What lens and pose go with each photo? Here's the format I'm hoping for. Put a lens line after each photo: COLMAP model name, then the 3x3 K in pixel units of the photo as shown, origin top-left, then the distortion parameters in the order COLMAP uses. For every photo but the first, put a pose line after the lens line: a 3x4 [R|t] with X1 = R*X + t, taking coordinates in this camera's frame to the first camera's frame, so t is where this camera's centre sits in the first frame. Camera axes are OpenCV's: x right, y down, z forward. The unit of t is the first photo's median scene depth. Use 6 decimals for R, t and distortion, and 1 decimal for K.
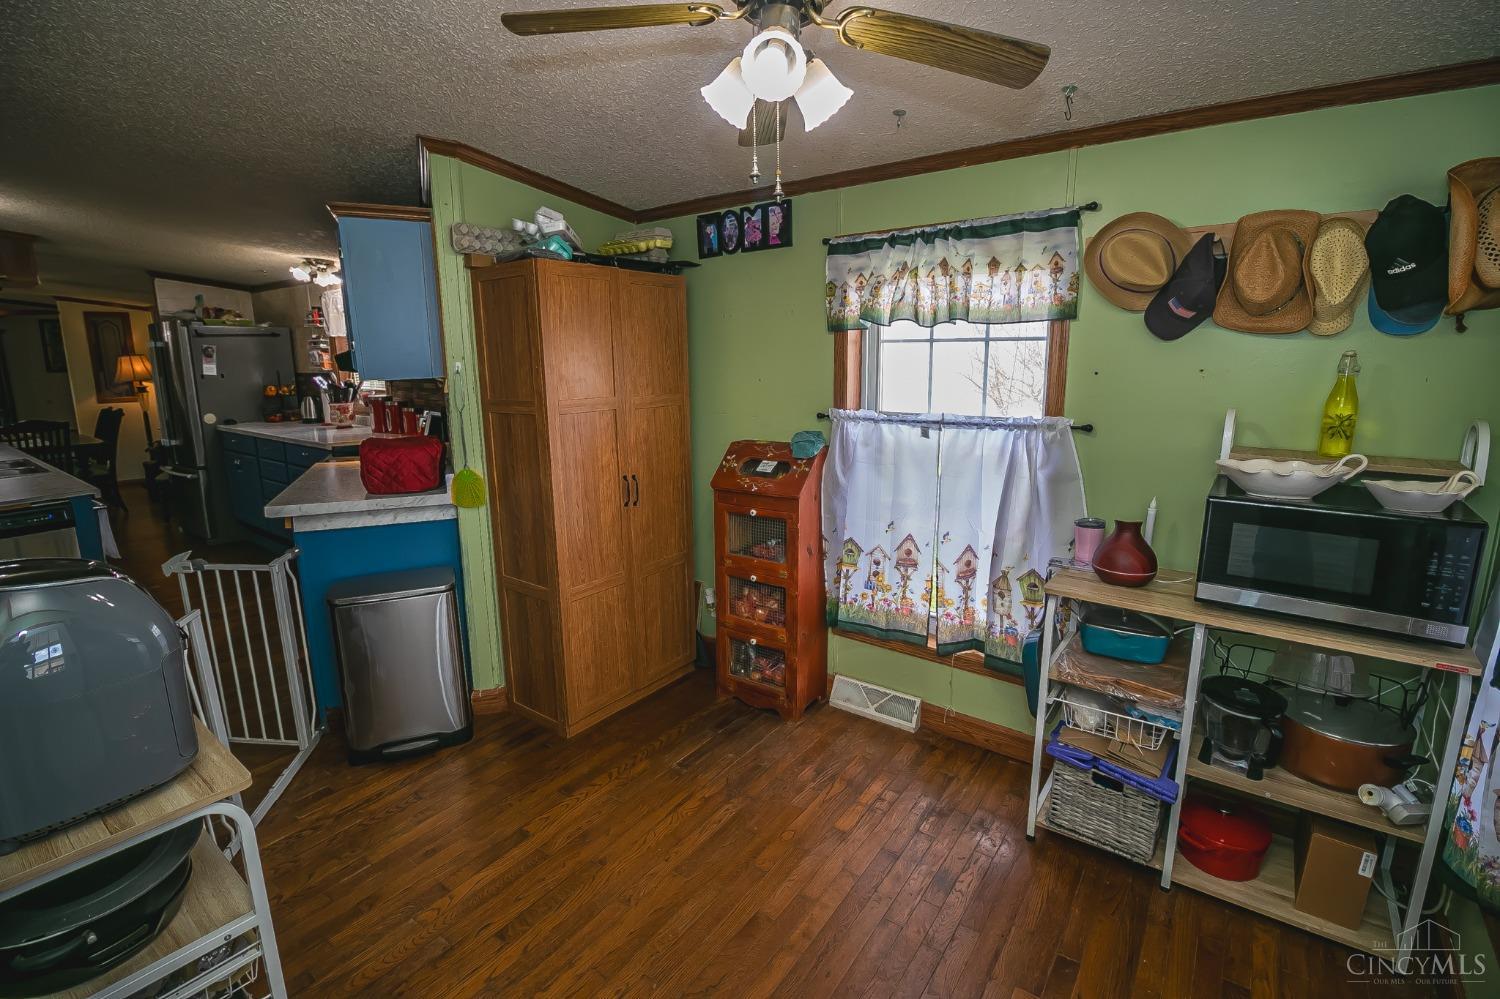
lens RADIAL K [[687.5, 0, 741.7], [0, 687.5, 485.0], [0, 0, 1]] dist [-0.000116, -0.013257]
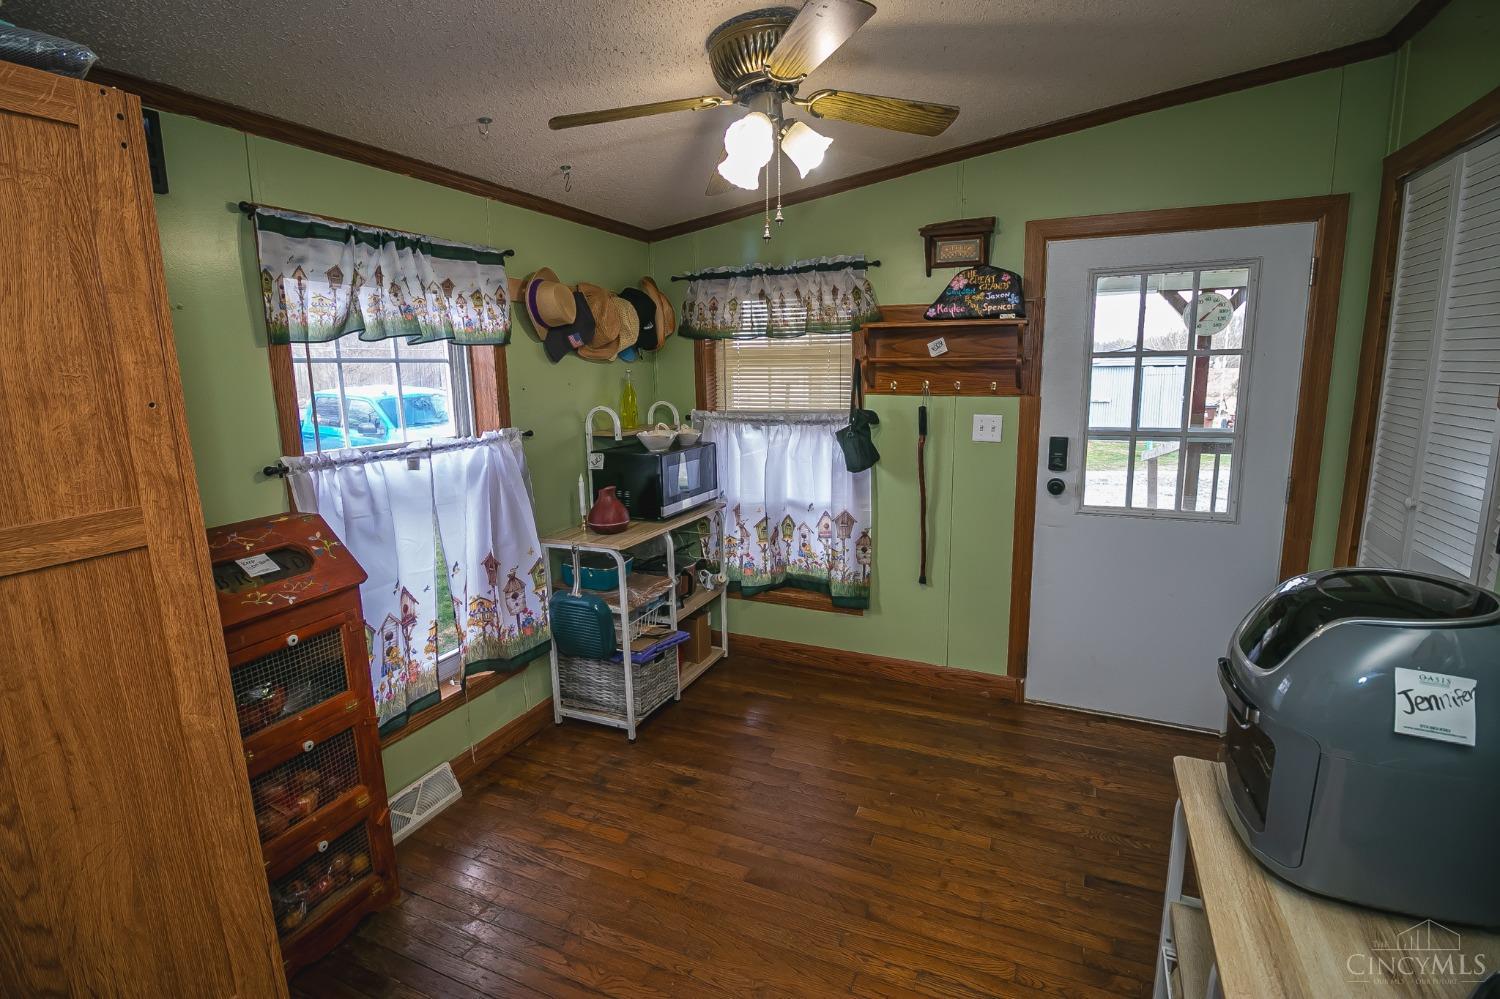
lens RADIAL K [[687.5, 0, 741.7], [0, 687.5, 485.0], [0, 0, 1]] dist [-0.000116, -0.013257]
pose [[-0.203997, -0.153005, 0.966941, -0.662954], [0.203643, 0.959473, 0.194786, -0.134273], [-0.957557, 0.236647, -0.164571, 0.737873]]
